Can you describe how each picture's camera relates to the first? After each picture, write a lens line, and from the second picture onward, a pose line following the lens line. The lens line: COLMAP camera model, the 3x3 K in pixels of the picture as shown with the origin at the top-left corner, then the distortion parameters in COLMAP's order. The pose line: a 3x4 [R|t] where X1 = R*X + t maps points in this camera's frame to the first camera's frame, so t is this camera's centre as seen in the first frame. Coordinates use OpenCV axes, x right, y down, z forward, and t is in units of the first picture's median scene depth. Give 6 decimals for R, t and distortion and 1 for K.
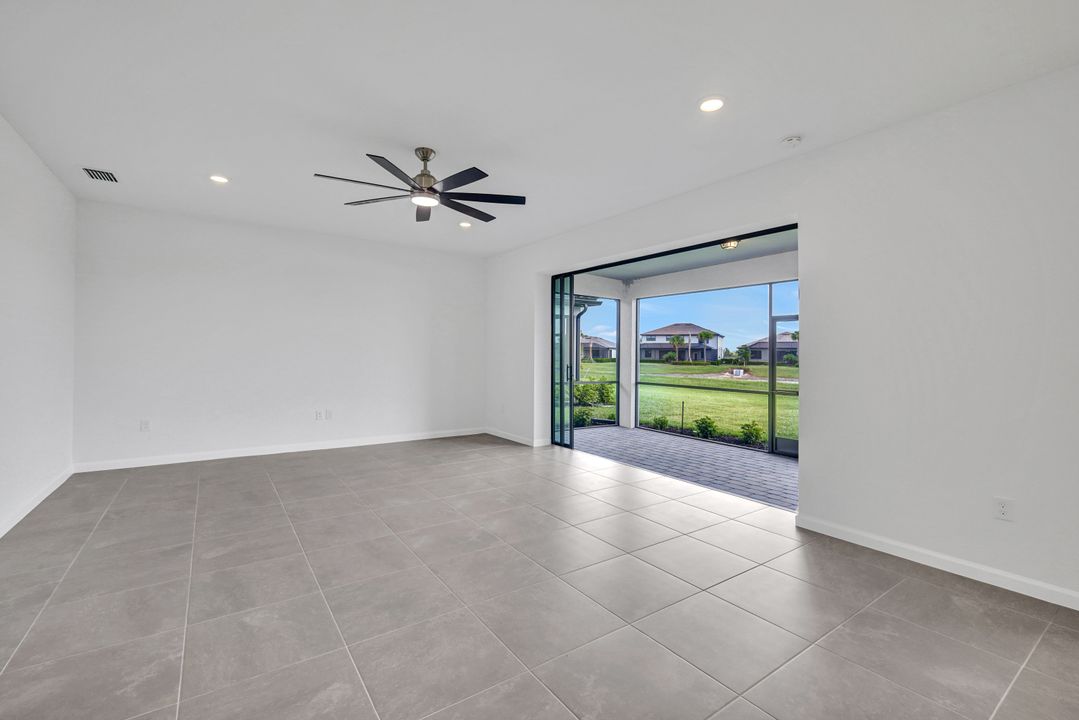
lens RADIAL K [[466.9, 0, 539.5], [0, 466.9, 360.0], [0, 0, 1]] dist [0.001909, -0.000007]
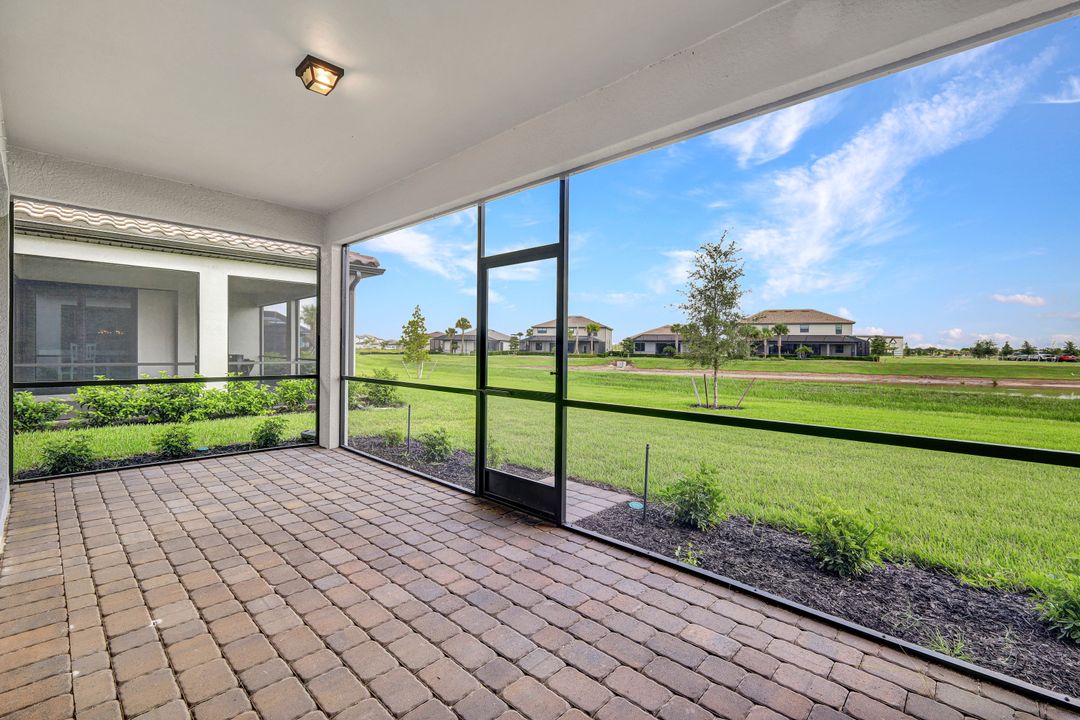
lens RADIAL K [[467.3, 0, 540.0], [0, 467.3, 360.0], [0, 0, 1]] dist [0.001909, -0.000007]
pose [[0.979318, -0.006415, 0.202227, 0.176548], [0.003683, 0.999897, 0.013883, 0.008743], [-0.202295, -0.012851, 0.979240, 0.164536]]
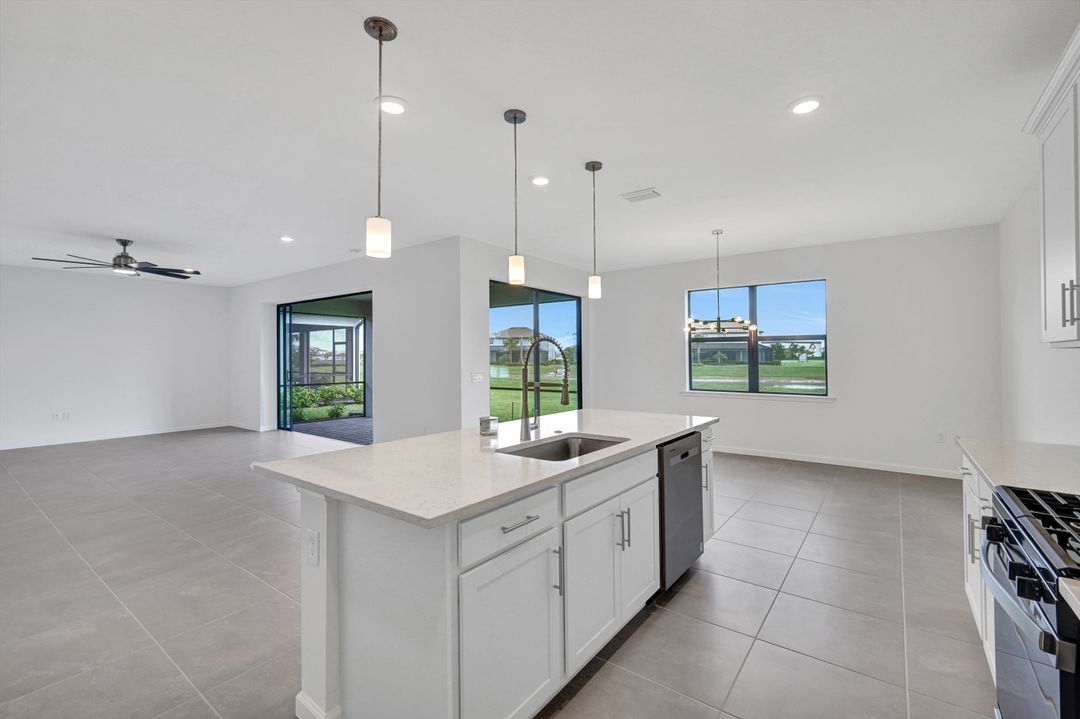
lens RADIAL K [[468.1, 0, 542.6], [0, 468.1, 357.4], [0, 0, 1]] dist [-0.003225, -0.000252]
pose [[0.949536, -0.015421, 0.313279, 0.120878], [0.018665, 0.999799, -0.007358, -0.001258], [-0.313103, 0.012834, 0.949633, -0.191886]]
